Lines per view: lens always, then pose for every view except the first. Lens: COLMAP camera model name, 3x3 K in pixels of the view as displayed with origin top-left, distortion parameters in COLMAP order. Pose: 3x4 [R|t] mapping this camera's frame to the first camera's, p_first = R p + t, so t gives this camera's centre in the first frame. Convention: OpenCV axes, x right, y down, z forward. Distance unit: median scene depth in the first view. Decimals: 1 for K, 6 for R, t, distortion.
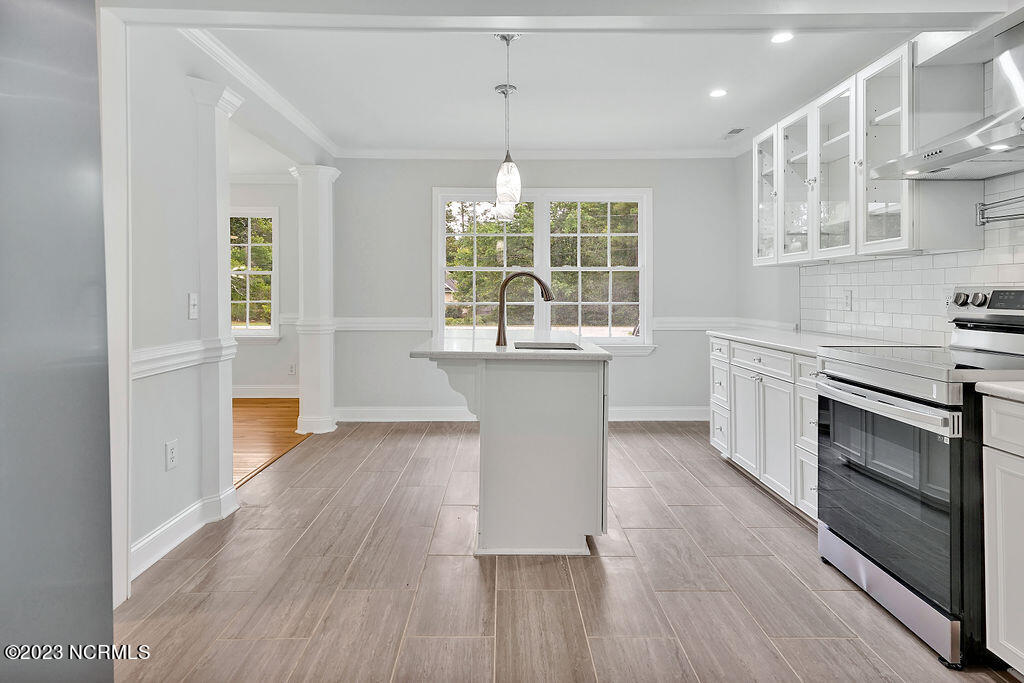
lens RADIAL K [[578.6, 0, 500.0], [0, 578.6, 292.9], [0, 0, 1]] dist [-0.001250, 0.000239]
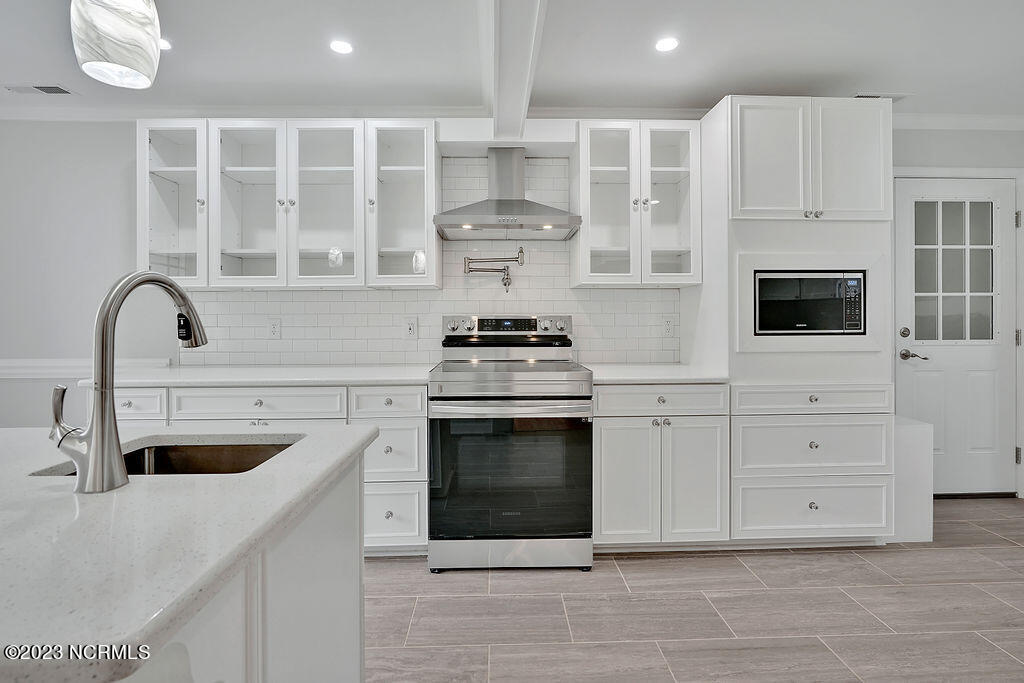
lens RADIAL K [[472.3, 0, 510.9], [0, 472.3, 313.0], [0, 0, 1]] dist [-0.012756, 0.001051]
pose [[-0.034366, 0.007472, 0.999381, -0.293359], [0.003874, 0.999966, -0.007343, -0.008522], [-0.999402, 0.003619, -0.034393, 0.819282]]
